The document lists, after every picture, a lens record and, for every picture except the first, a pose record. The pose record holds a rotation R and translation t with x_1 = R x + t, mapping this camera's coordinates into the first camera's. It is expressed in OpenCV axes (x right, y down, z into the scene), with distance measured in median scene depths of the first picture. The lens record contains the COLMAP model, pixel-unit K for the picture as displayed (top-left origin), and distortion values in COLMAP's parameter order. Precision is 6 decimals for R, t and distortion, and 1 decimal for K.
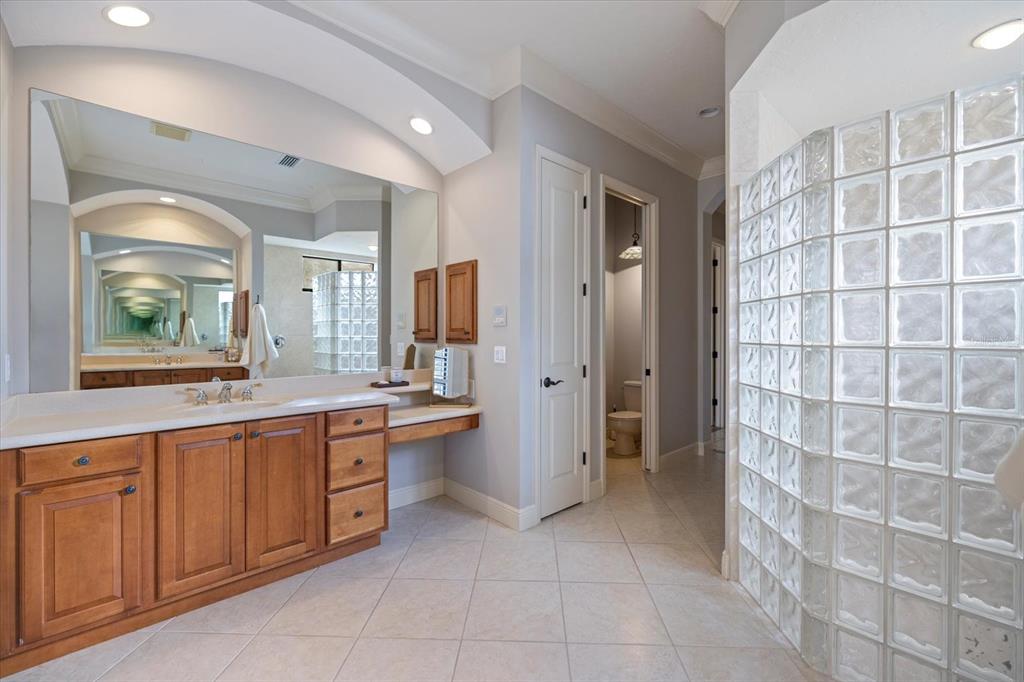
lens RADIAL K [[427.0, 0, 511.9], [0, 427.0, 335.1], [0, 0, 1]] dist [0.000307, 0.000066]
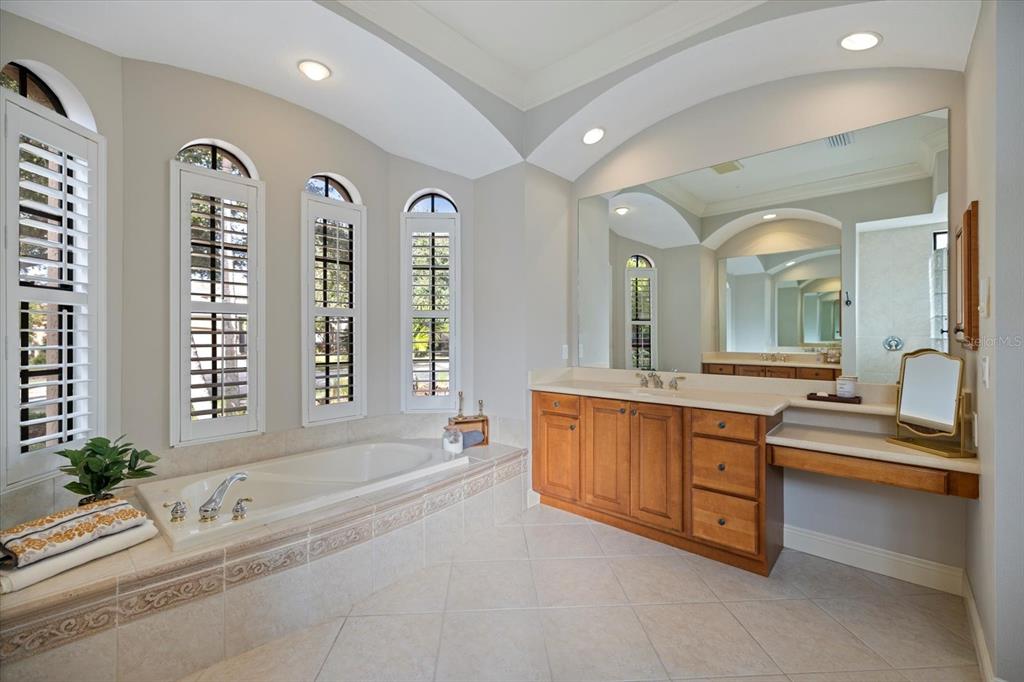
lens RADIAL K [[427.0, 0, 511.9], [0, 427.0, 335.1], [0, 0, 1]] dist [0.000307, 0.000066]
pose [[0.099680, -0.003626, -0.995013, 0.422074], [0.001010, 0.999993, -0.003543, 0.002911], [0.995019, -0.000652, 0.099683, 0.338146]]
